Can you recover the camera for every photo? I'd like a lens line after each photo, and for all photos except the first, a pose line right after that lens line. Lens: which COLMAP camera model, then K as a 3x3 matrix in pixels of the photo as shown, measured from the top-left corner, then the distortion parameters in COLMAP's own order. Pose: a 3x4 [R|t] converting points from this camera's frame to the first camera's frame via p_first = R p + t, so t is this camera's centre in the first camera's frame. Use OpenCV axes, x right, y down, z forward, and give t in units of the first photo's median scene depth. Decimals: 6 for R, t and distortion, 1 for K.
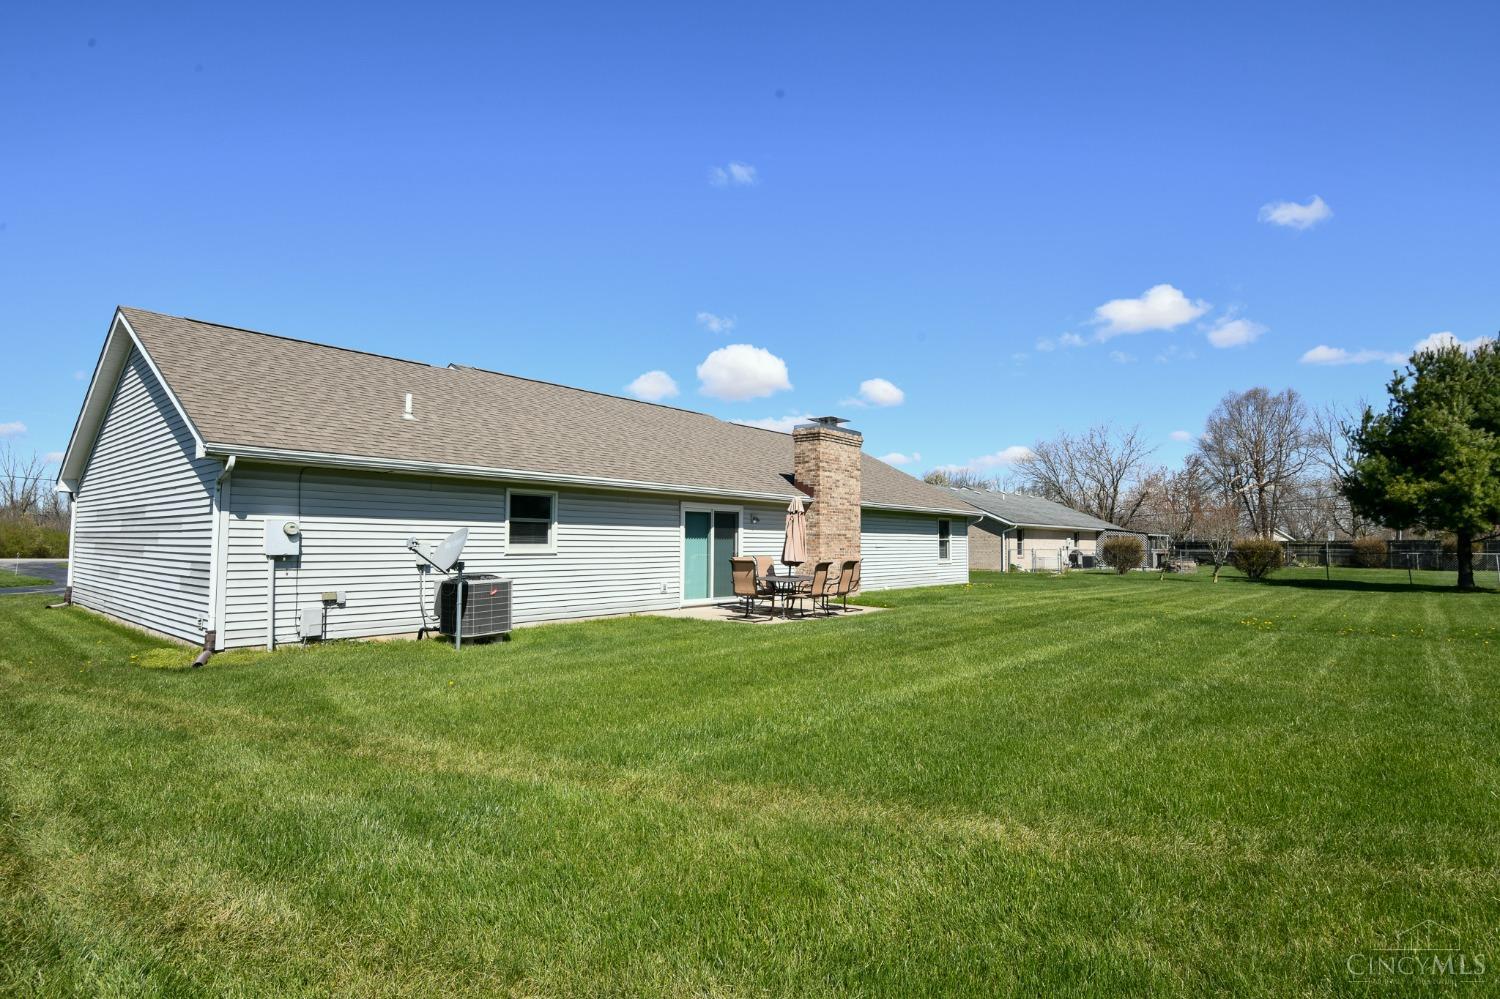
lens RADIAL K [[749.3, 0, 750.0], [0, 749.3, 499.5], [0, 0, 1]] dist [-0.000596, -0.000115]
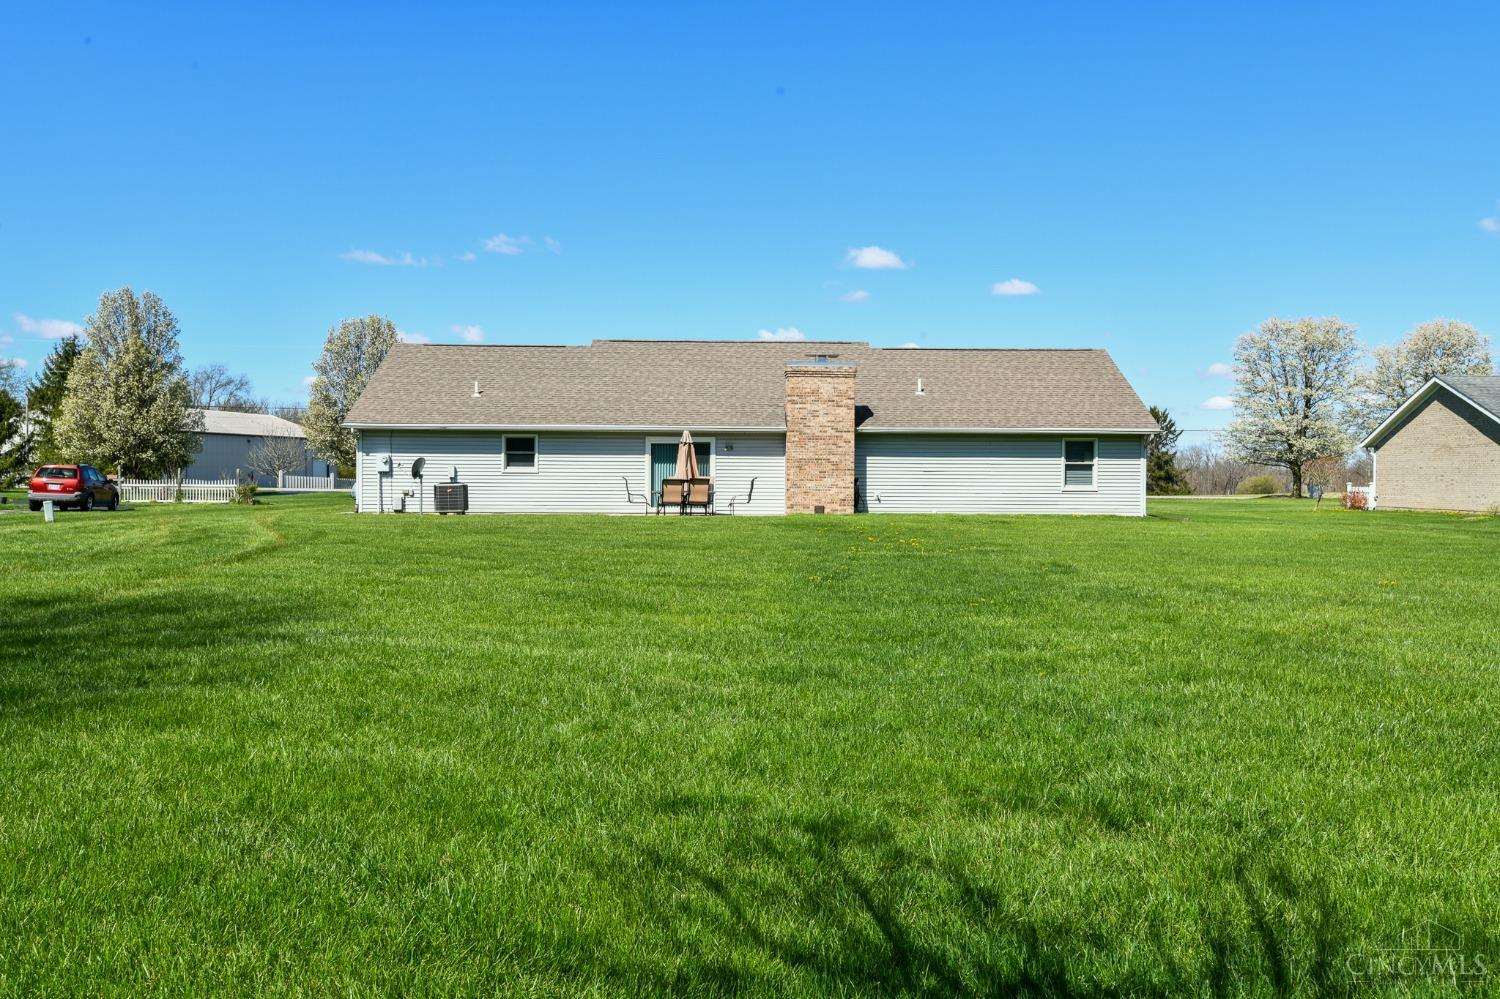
lens RADIAL K [[1350.3, 0, 750.0], [0, 1350.3, 499.5], [0, 0, 1]] dist [0.003398, 0.000381]
pose [[0.684613, 0.002809, -0.728901, 2.181225], [0.041561, 0.998215, 0.042882, 0.023618], [0.727721, -0.059651, 0.683274, -0.668484]]
